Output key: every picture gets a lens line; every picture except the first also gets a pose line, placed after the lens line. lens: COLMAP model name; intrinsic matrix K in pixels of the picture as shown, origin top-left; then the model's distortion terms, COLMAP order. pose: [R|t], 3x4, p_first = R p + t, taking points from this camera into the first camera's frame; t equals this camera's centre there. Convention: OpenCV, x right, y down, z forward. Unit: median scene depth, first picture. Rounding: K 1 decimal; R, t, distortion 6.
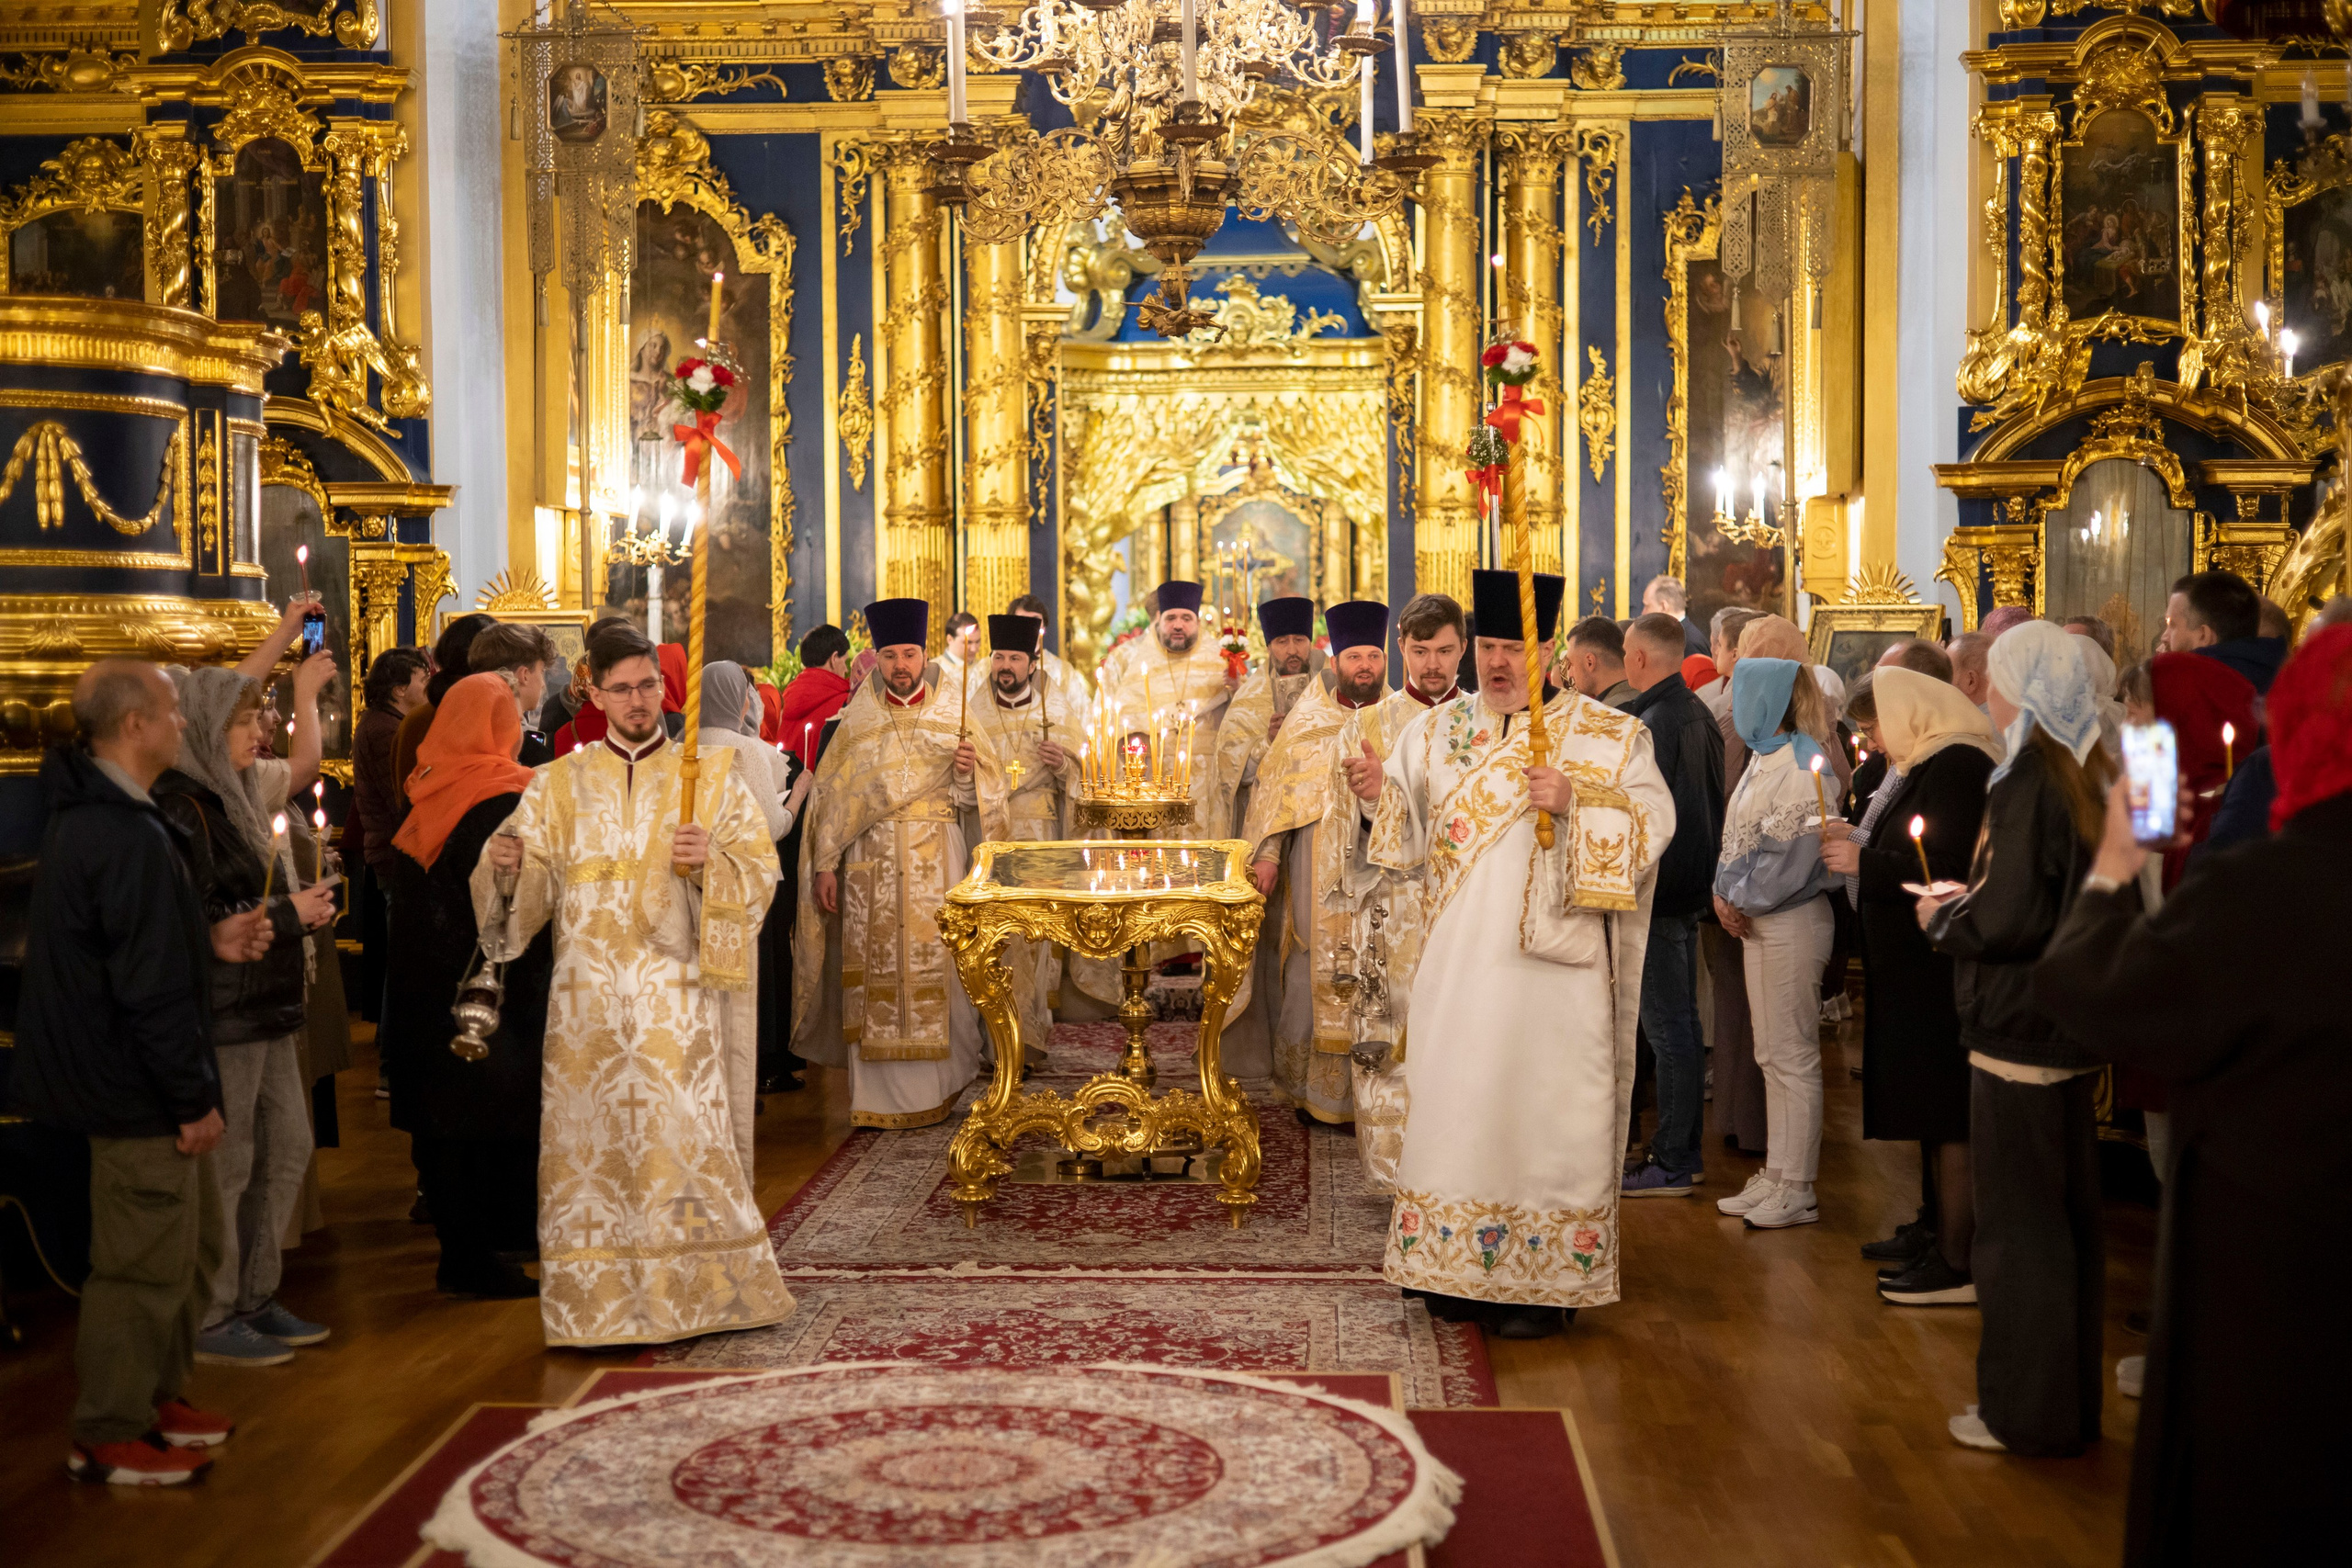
lens RADIAL K [[3414.3, 0, 1138.1], [0, 3414.3, 786.9], [0, 0, 1]] dist [-0.006679, 0.037373]
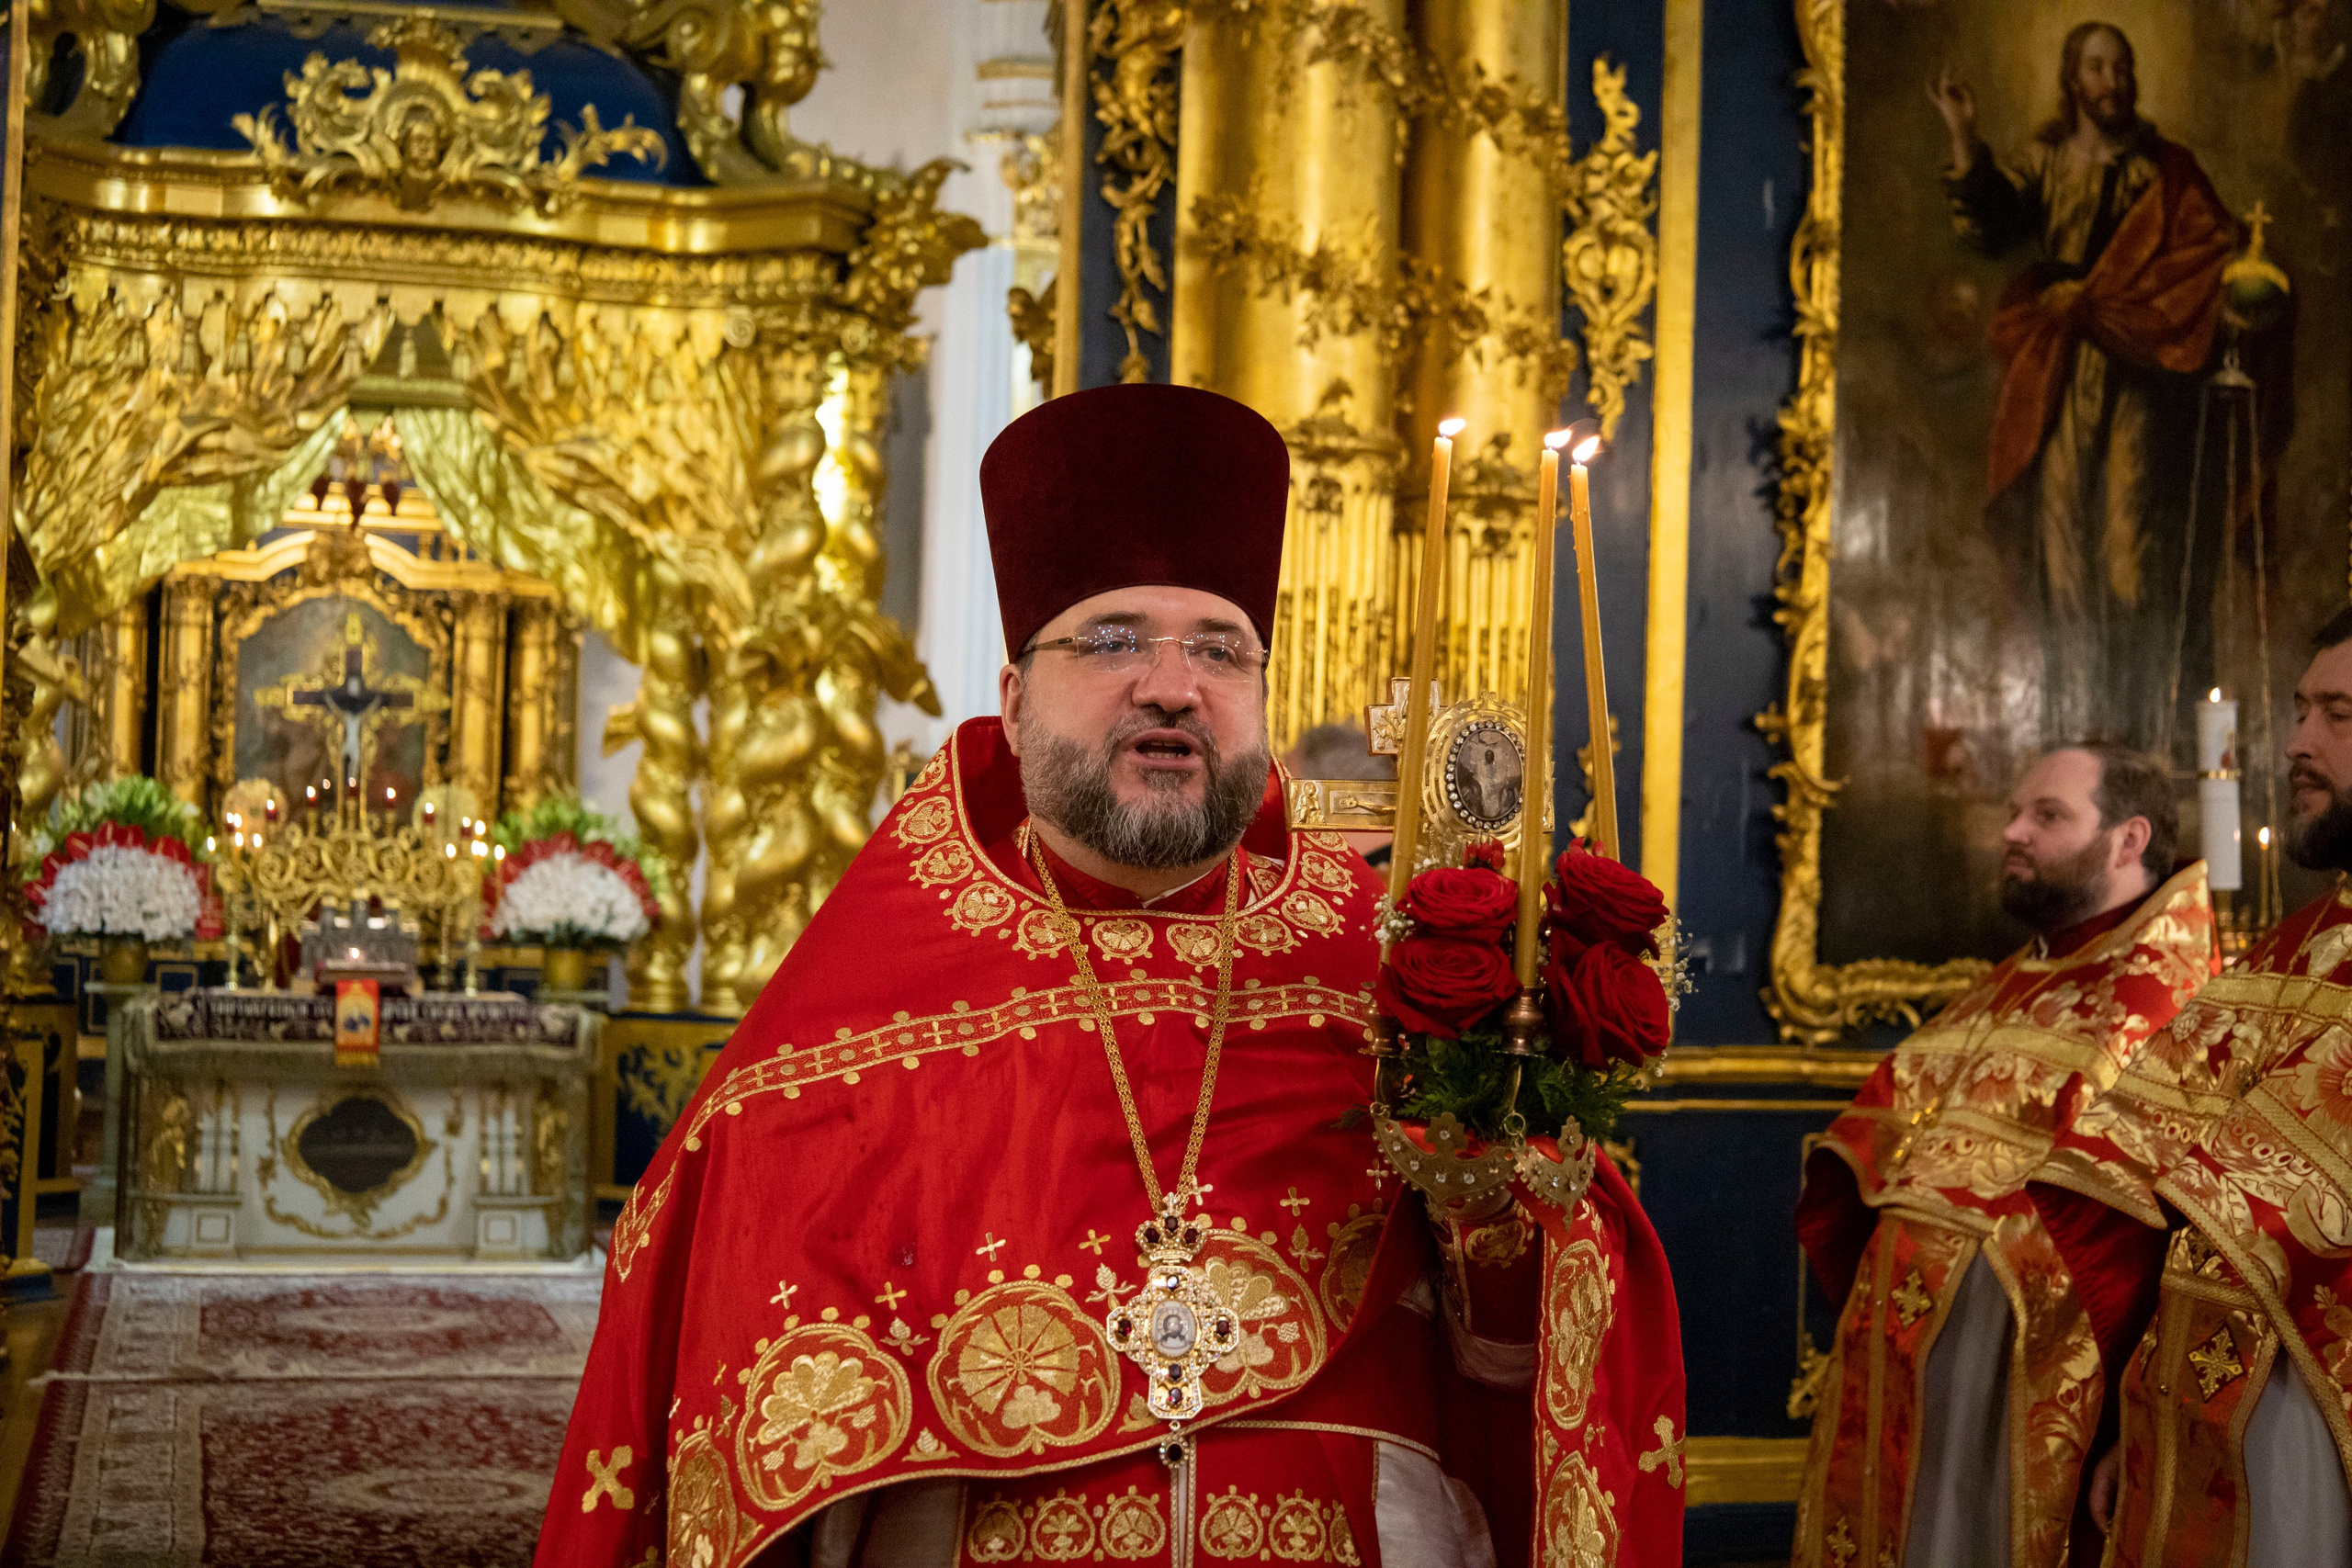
lens RADIAL K [[3647.3, 0, 1176.4], [0, 3647.3, 770.5], [0, 0, 1]] dist [0.016918, 0.059264]
pose [[0.949850, 0.047703, 0.309047, -0.022321], [-0.024958, 0.996708, -0.077139, -0.025020], [-0.311709, 0.065557, 0.947913, 0.649727]]
